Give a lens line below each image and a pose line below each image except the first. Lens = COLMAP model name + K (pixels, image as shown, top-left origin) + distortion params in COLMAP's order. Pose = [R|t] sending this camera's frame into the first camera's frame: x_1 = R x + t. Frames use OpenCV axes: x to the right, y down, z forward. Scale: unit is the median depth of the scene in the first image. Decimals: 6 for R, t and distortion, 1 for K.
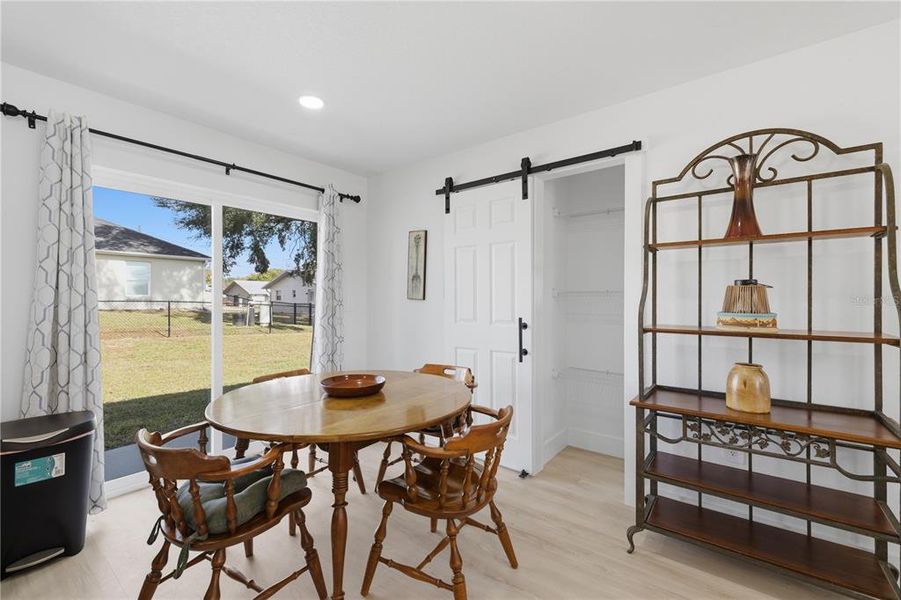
lens RADIAL K [[379.0, 0, 446.4], [0, 379.0, 298.2], [0, 0, 1]] dist [0.006415, -0.000191]
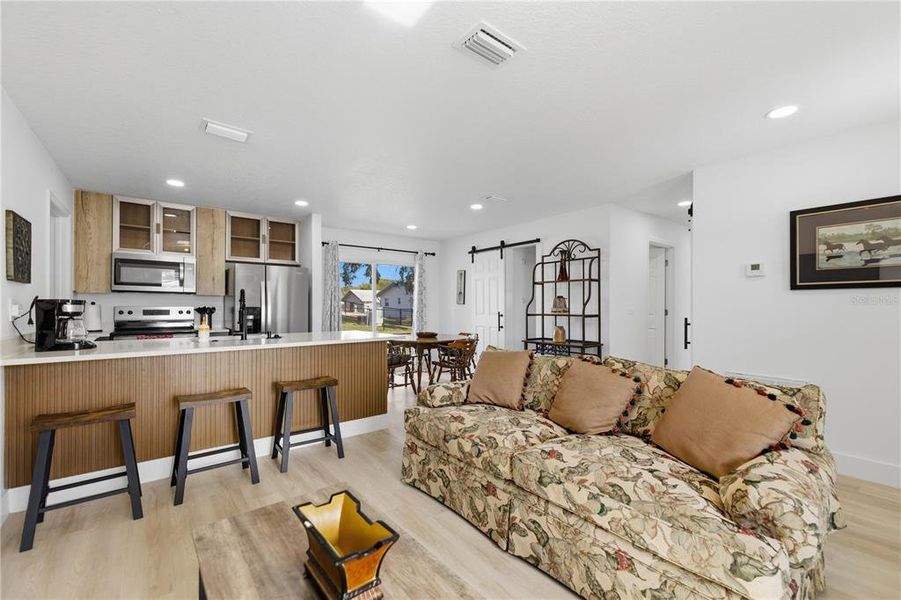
lens RADIAL K [[379.0, 0, 450.4], [0, 379.0, 304.0], [0, 0, 1]] dist [0.006415, -0.000191]
pose [[0.970462, -0.002988, -0.241236, 0.455941], [0.002692, 0.999995, -0.001553, 0.007785], [0.241240, 0.000858, 0.970465, -1.262501]]
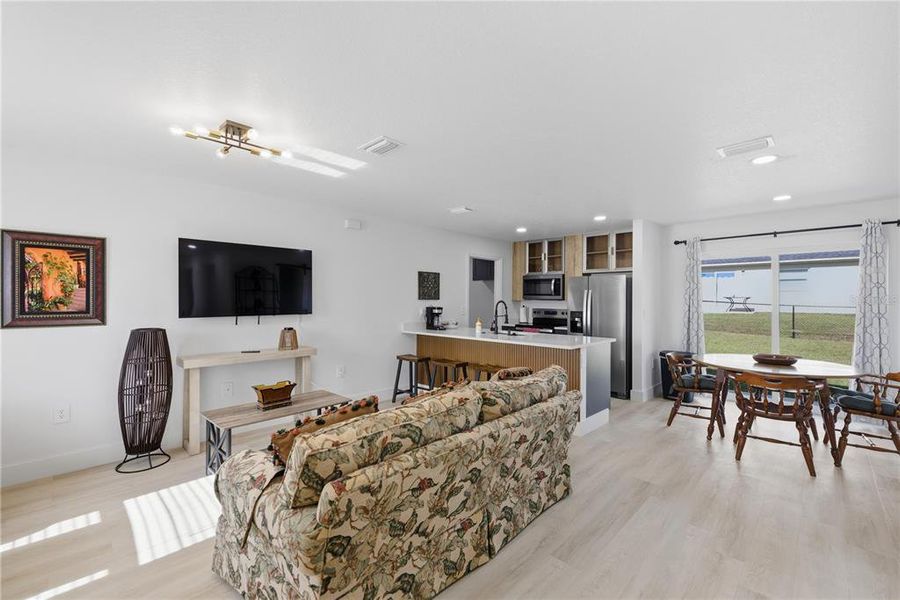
lens RADIAL K [[373.2, 0, 446.1], [0, 373.2, 298.7], [0, 0, 1]] dist [0.007923, -0.001594]
pose [[-0.118263, -0.004834, -0.992971, 1.332237], [-0.000612, 0.999988, -0.004795, -0.044039], [0.992982, 0.000041, -0.118264, -0.273532]]
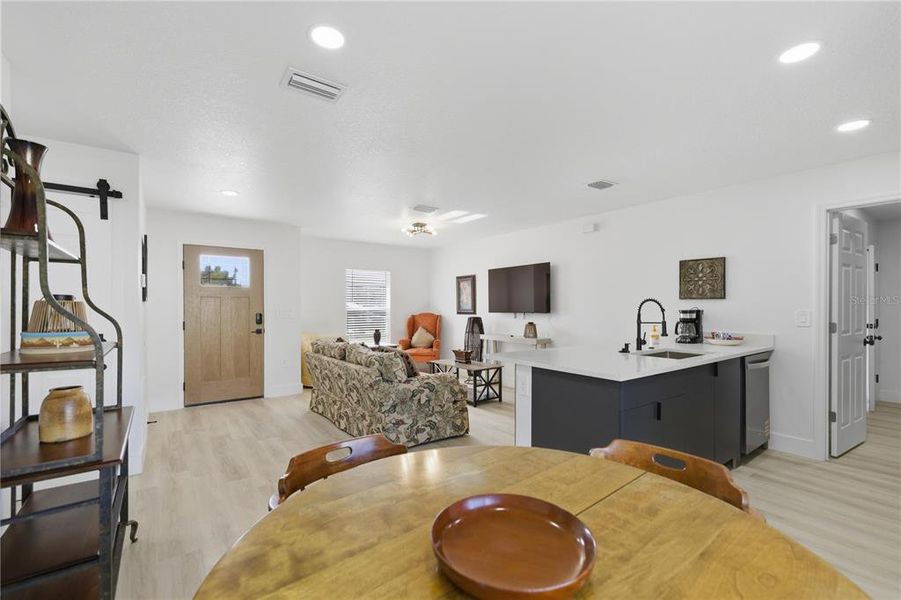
lens RADIAL K [[373.7, 0, 451.2], [0, 373.7, 305.9], [0, 0, 1]] dist [0.007923, -0.001594]
pose [[-0.966529, -0.002824, 0.256541, -0.208692], [-0.004254, 0.999978, -0.005021, -0.012501], [-0.256521, -0.005944, -0.966520, 1.033820]]
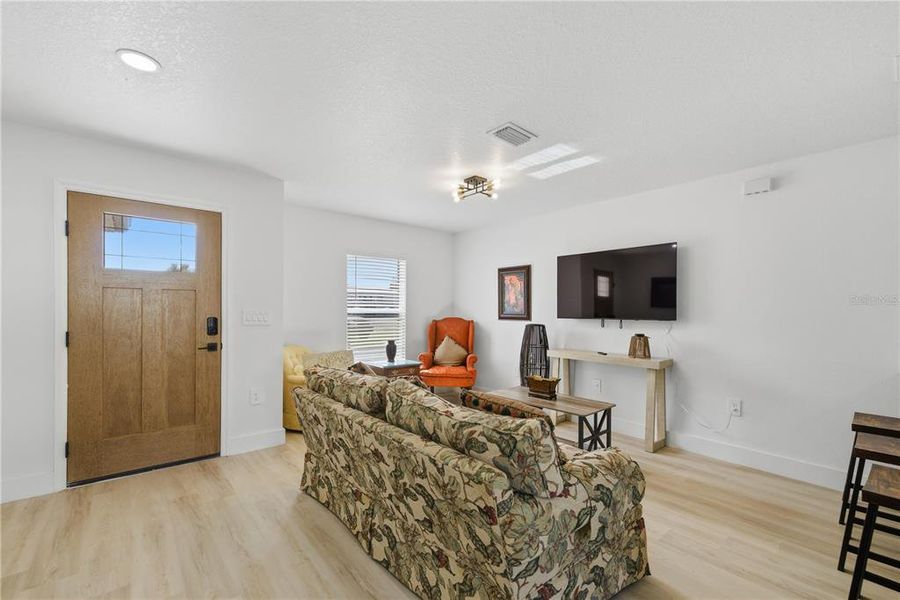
lens RADIAL K [[378.5, 0, 452.7], [0, 378.5, 310.5], [0, 0, 1]] dist [0.006415, -0.000191]
pose [[-0.979937, -0.013294, 0.198865, 0.294660], [-0.013776, 0.999905, -0.001040, -0.008987], [-0.198832, -0.003758, -0.980026, 0.411130]]
